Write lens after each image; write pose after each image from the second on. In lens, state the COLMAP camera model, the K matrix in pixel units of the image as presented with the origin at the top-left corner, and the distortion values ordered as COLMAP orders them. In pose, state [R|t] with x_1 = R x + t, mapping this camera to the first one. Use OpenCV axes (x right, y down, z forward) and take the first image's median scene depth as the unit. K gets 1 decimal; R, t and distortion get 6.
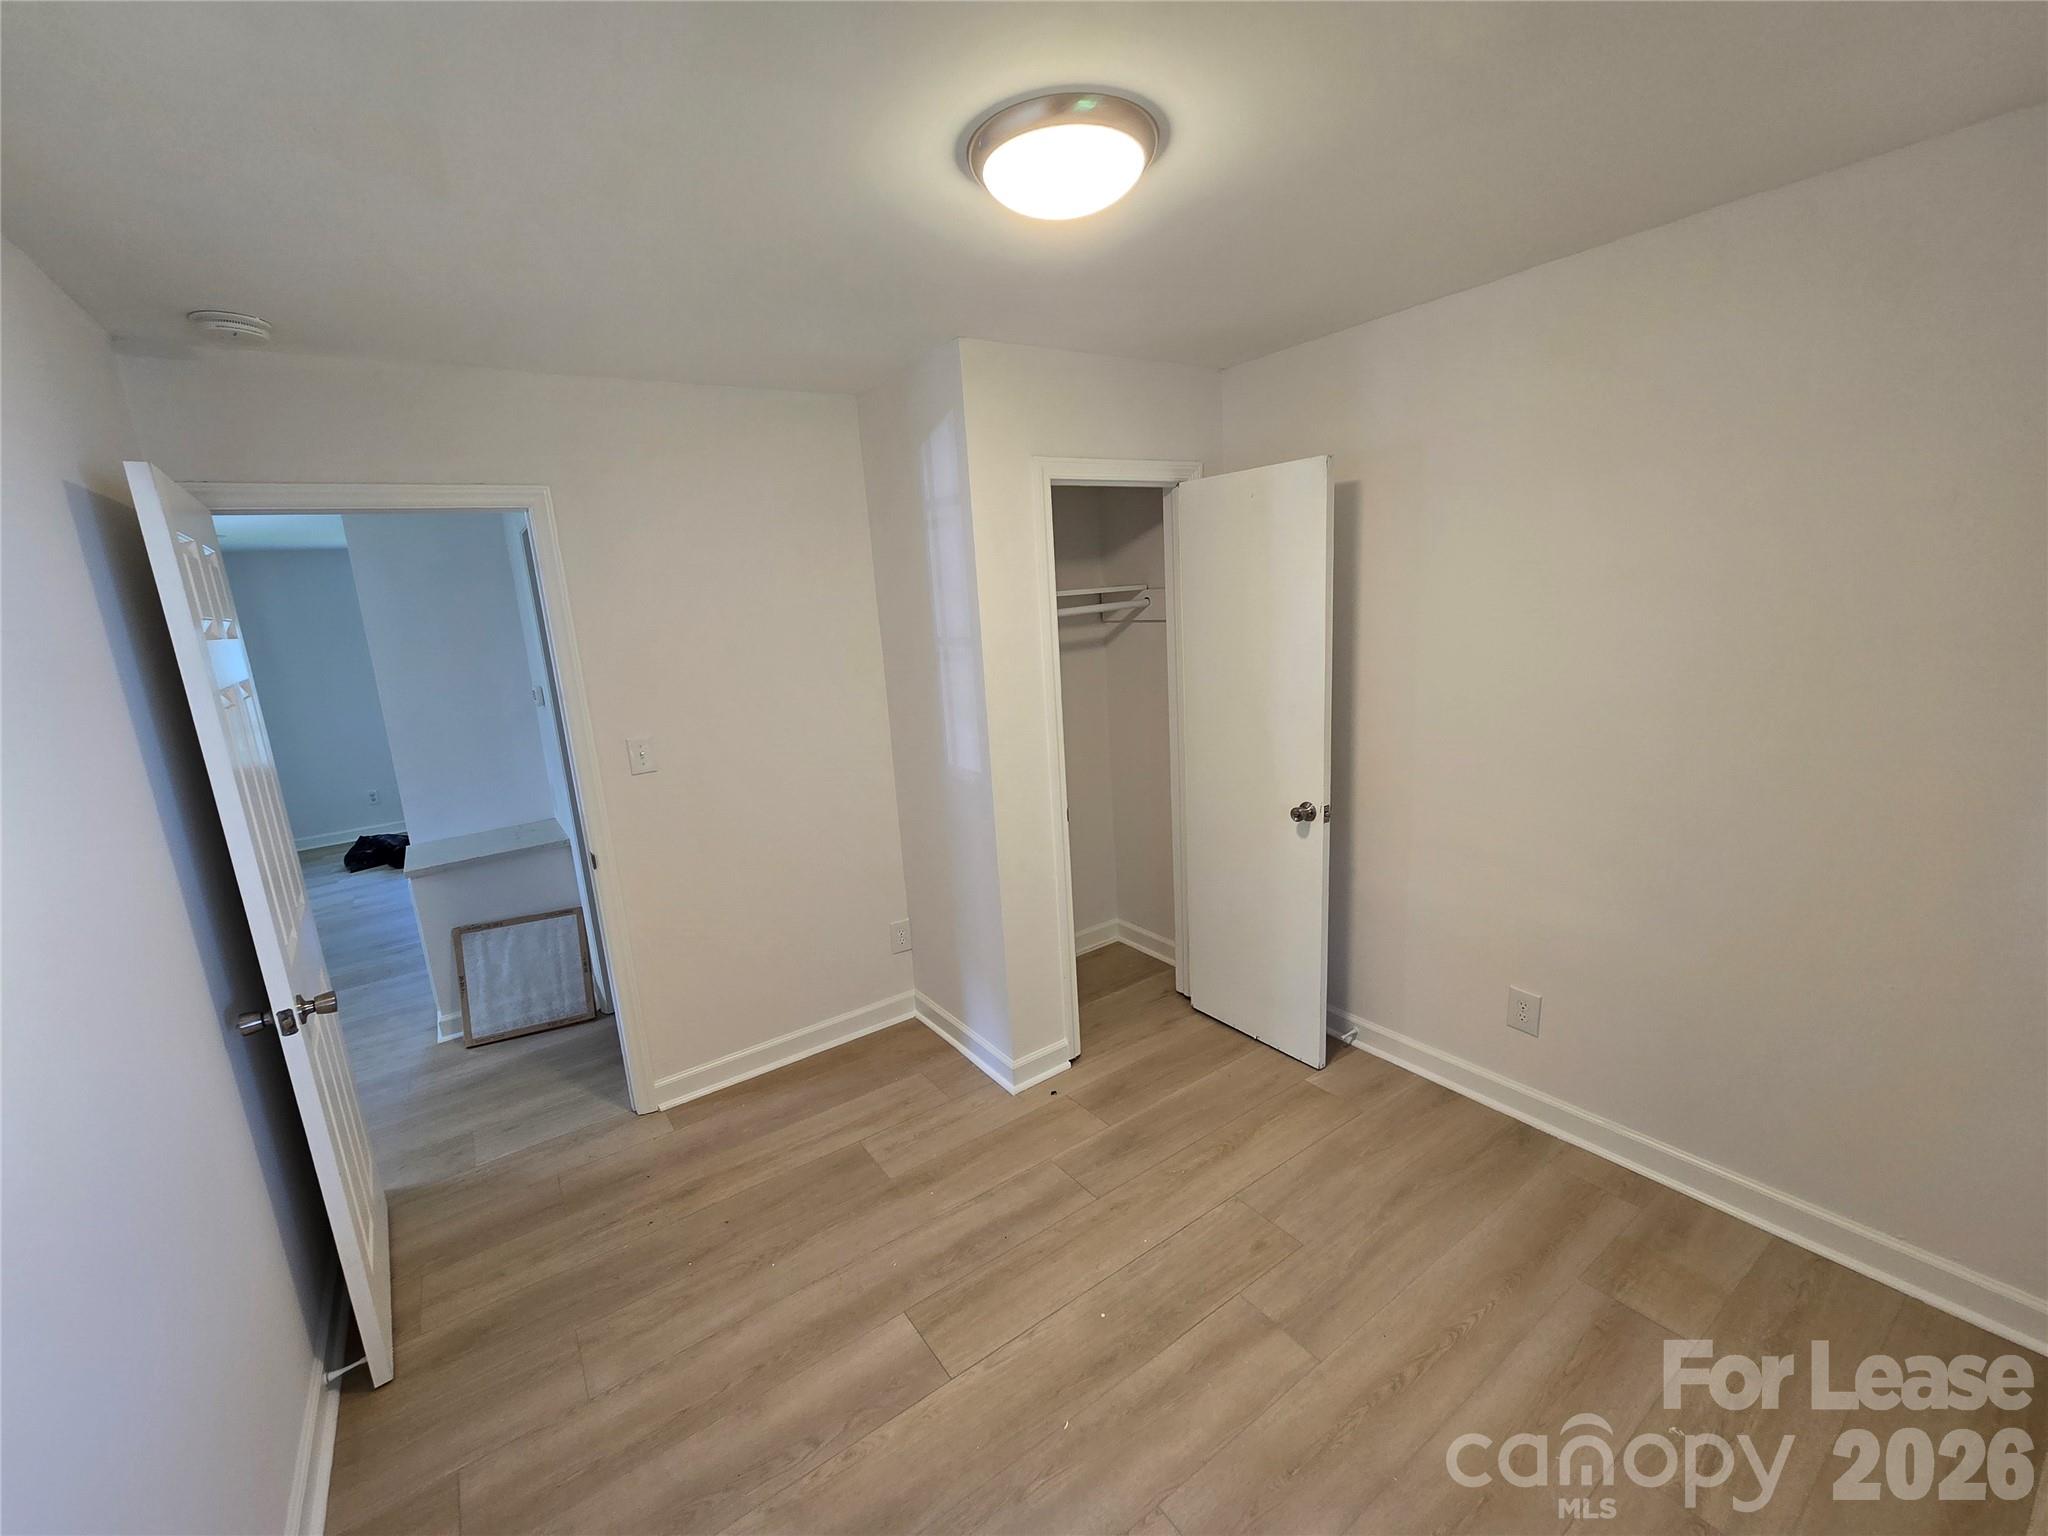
lens RADIAL K [[839.3, 0, 1019.1], [0, 839.3, 772.6], [0, 0, 1]] dist [0.002085, 0.001271]
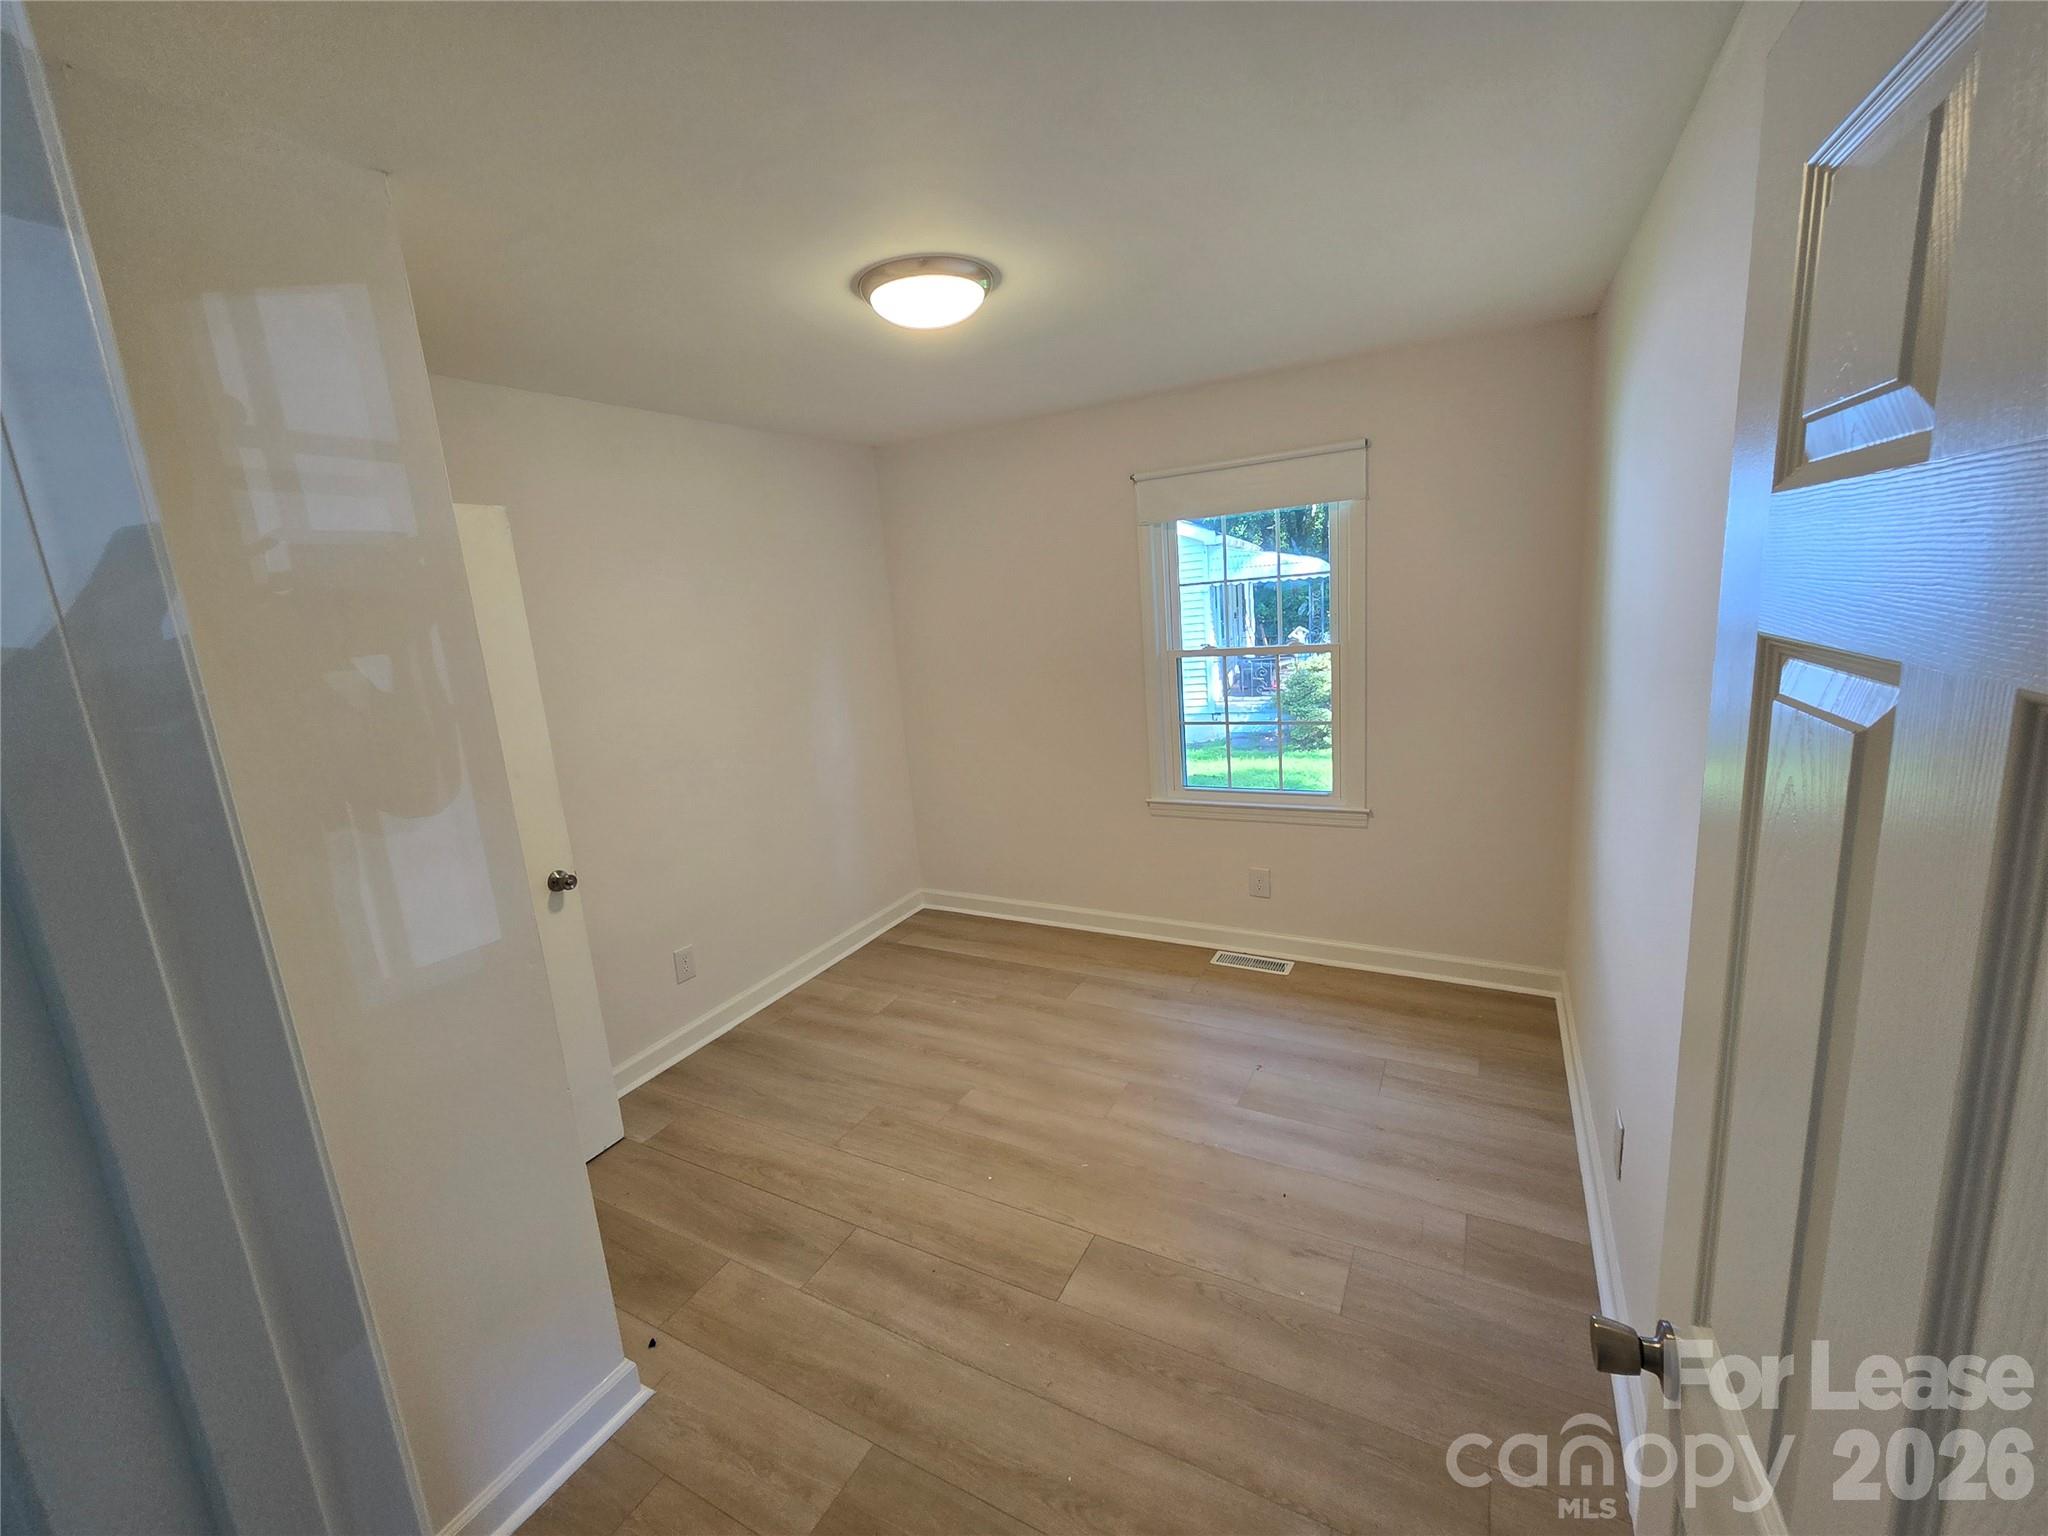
lens RADIAL K [[839.3, 0, 1018.6], [0, 839.3, 761.9], [0, 0, 1]] dist [0.002085, 0.001271]
pose [[-0.436795, -0.078851, 0.896099, -0.858828], [0.292981, 0.929366, 0.224589, -0.164689], [-0.850513, 0.360639, -0.382841, 1.070689]]
